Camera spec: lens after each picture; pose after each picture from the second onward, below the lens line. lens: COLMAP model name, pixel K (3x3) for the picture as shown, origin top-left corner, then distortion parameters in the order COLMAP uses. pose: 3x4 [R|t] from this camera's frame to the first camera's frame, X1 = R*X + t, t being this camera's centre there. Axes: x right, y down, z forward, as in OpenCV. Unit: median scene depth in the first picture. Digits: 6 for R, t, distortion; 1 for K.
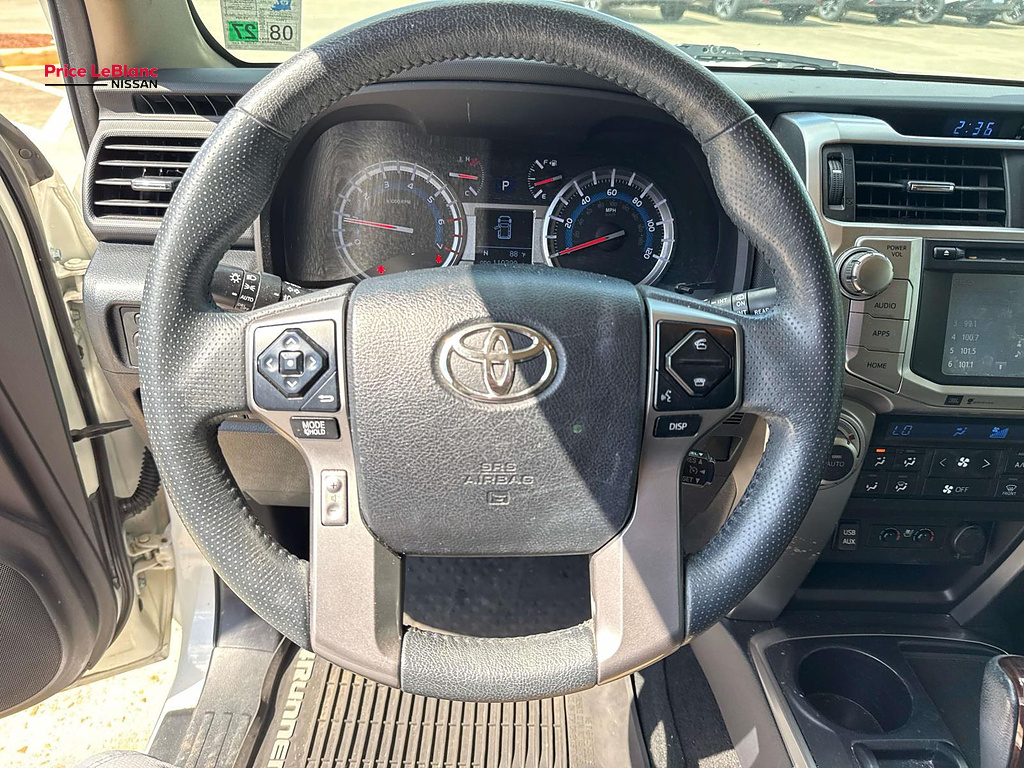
lens RADIAL K [[747.4, 0, 488.8], [0, 747.4, 393.5], [0, 0, 1]] dist [0.021164, -0.057464]
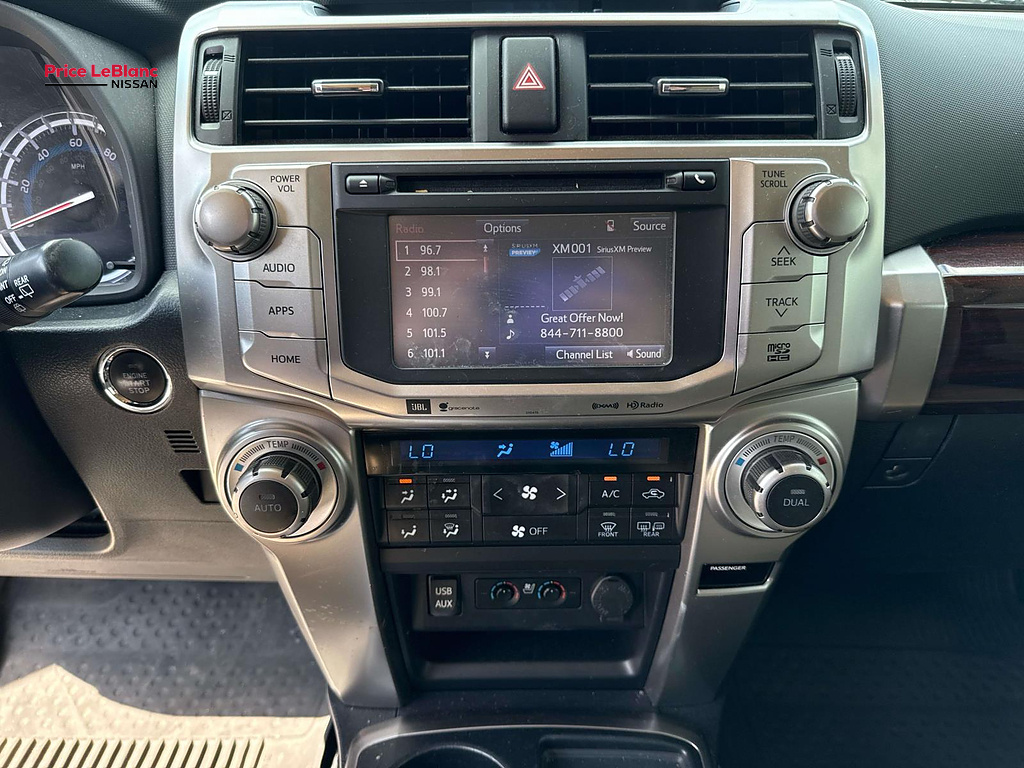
lens RADIAL K [[747.4, 0, 516.4], [0, 747.4, 394.1], [0, 0, 1]] dist [0.021164, -0.057464]
pose [[0.999310, -0.036921, -0.004135, 0.620531], [0.036781, 0.998875, -0.029921, 0.018839], [0.005235, 0.029748, 0.999544, 0.285385]]
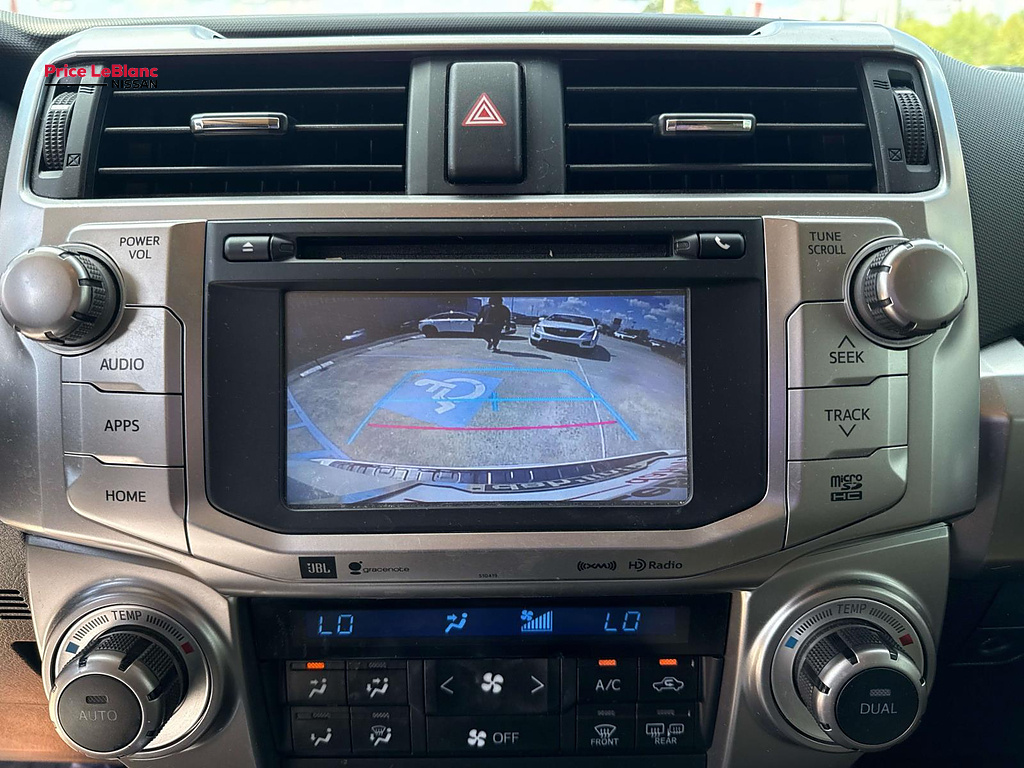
lens RADIAL K [[747.4, 0, 520.4], [0, 747.4, 371.1], [0, 0, 1]] dist [0.021164, -0.057464]
pose [[0.999371, -0.034107, 0.009764, 0.647229], [0.035376, 0.978743, -0.202016, -0.009638], [-0.002666, 0.202235, 0.979333, 0.462390]]
